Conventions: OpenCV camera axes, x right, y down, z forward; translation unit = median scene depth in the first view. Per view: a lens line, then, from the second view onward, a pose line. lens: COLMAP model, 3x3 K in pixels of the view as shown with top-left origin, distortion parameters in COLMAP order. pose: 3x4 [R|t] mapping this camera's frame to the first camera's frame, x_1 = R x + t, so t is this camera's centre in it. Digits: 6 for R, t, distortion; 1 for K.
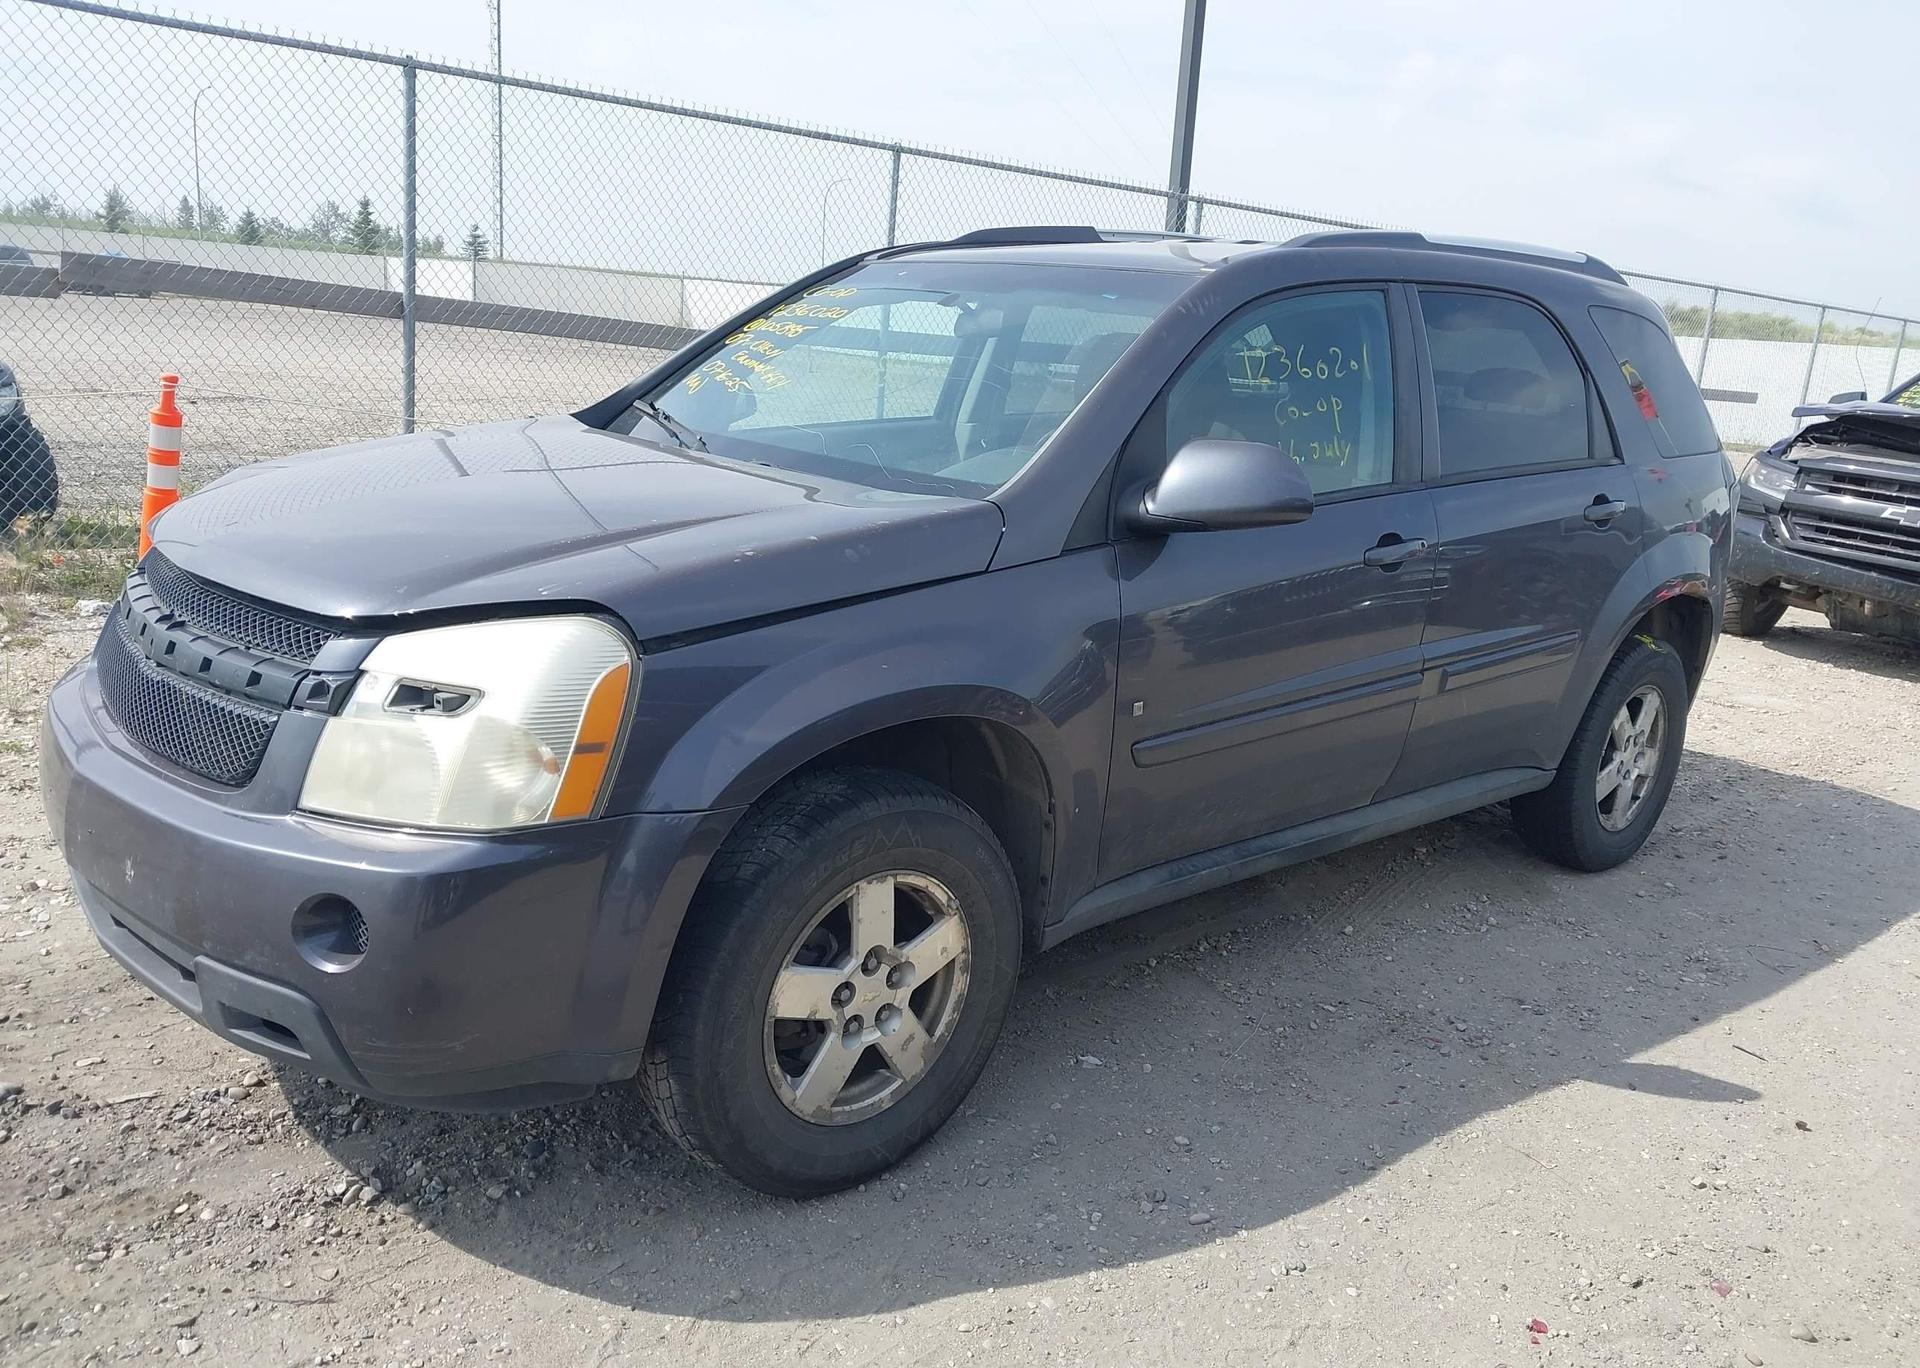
lens RADIAL K [[1506.3, 0, 959.5], [0, 1506.3, 685.9], [0, 0, 1]] dist [0.047335, -0.061043]
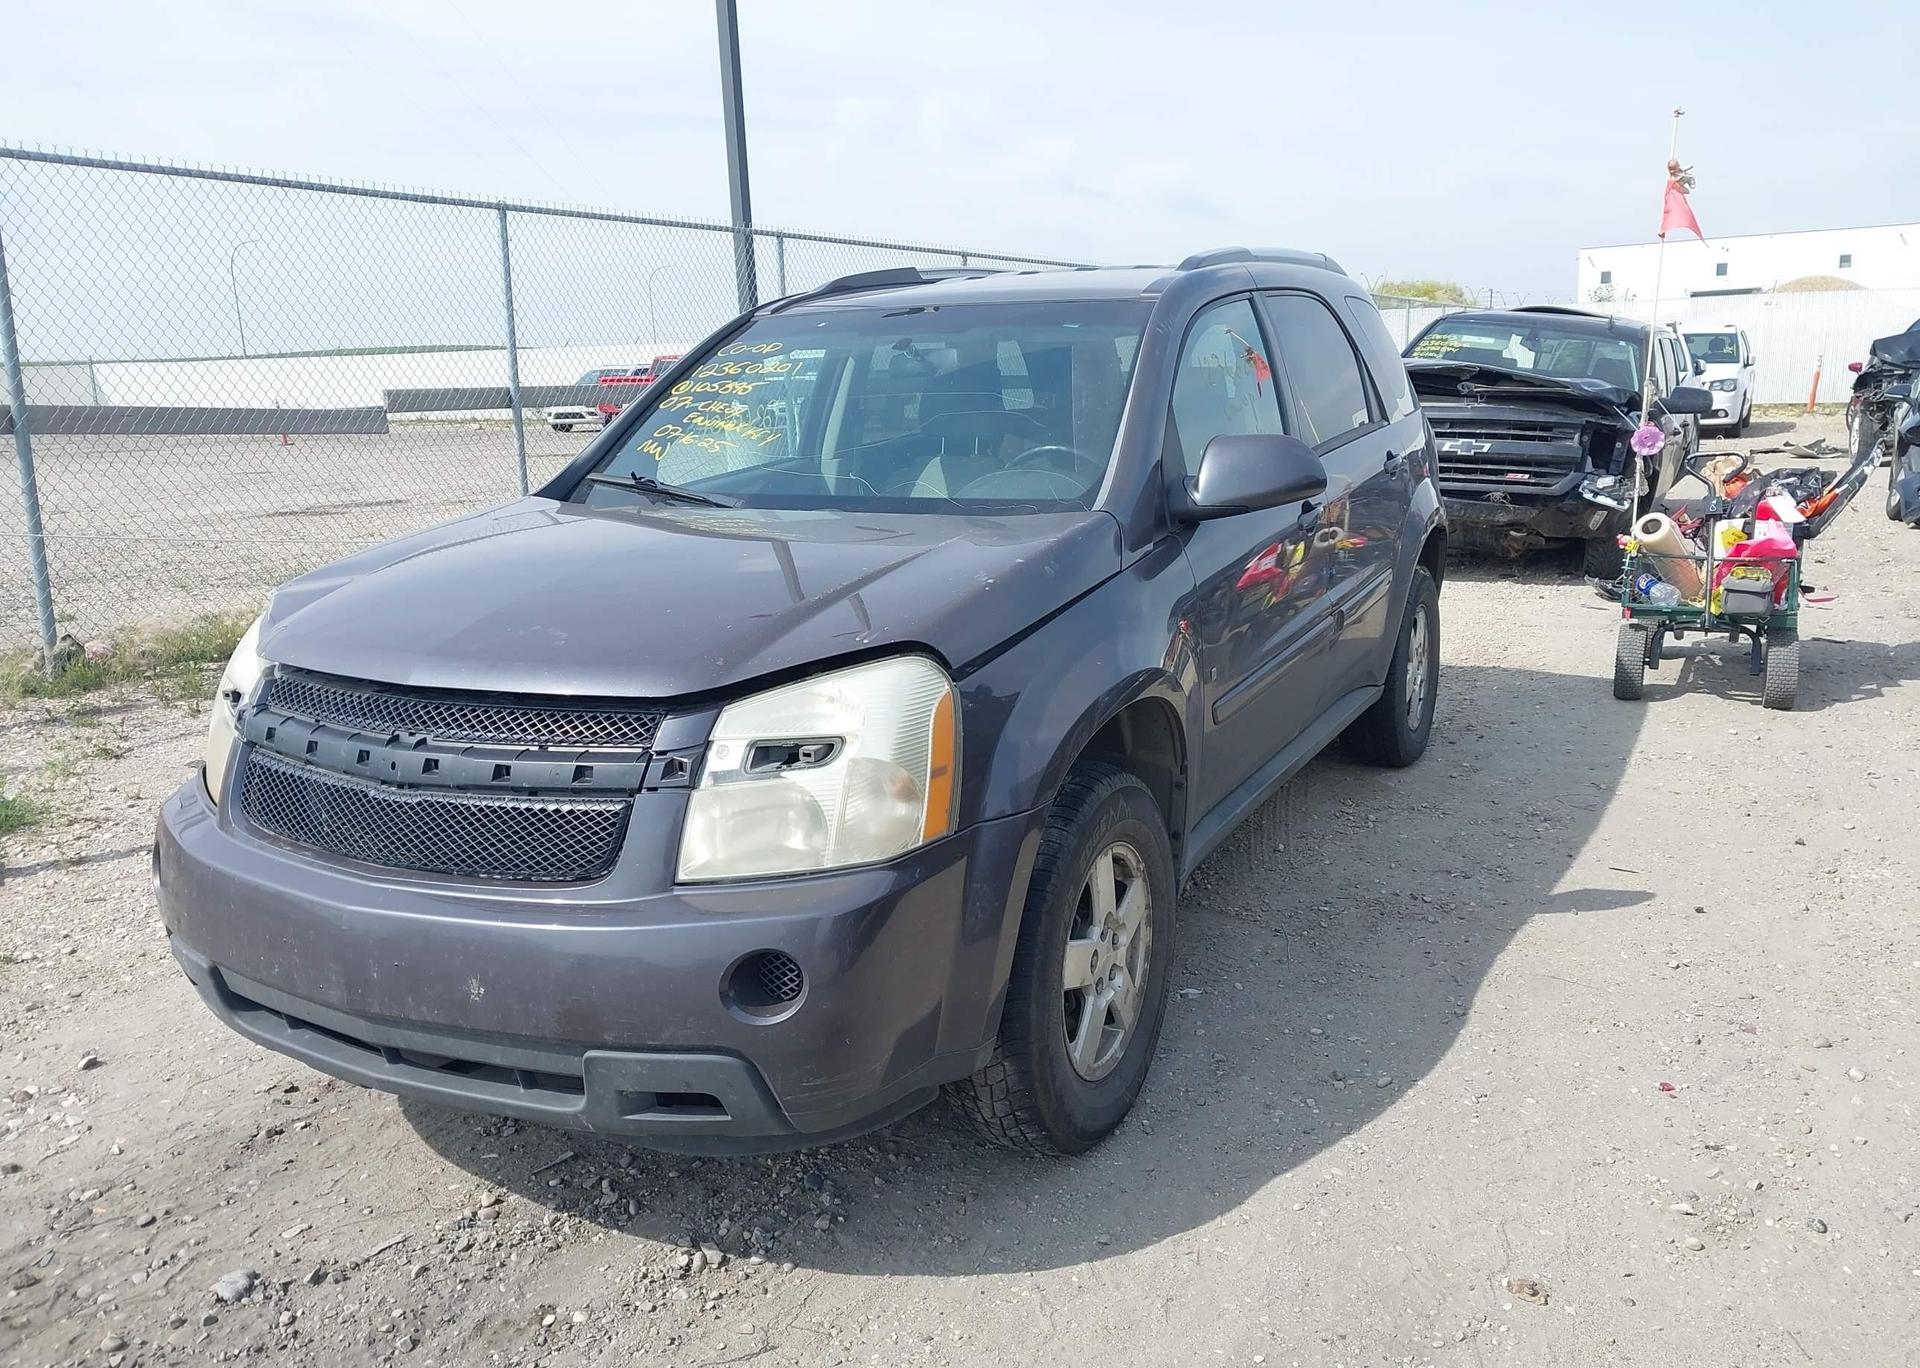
lens RADIAL K [[1506.3, 0, 940.1], [0, 1506.3, 677.0], [0, 0, 1]] dist [0.047335, -0.061043]
pose [[0.934752, -0.168183, 0.312976, -0.477529], [0.175706, 0.984434, 0.004229, -0.026139], [-0.308815, 0.051039, 0.949752, -0.035553]]
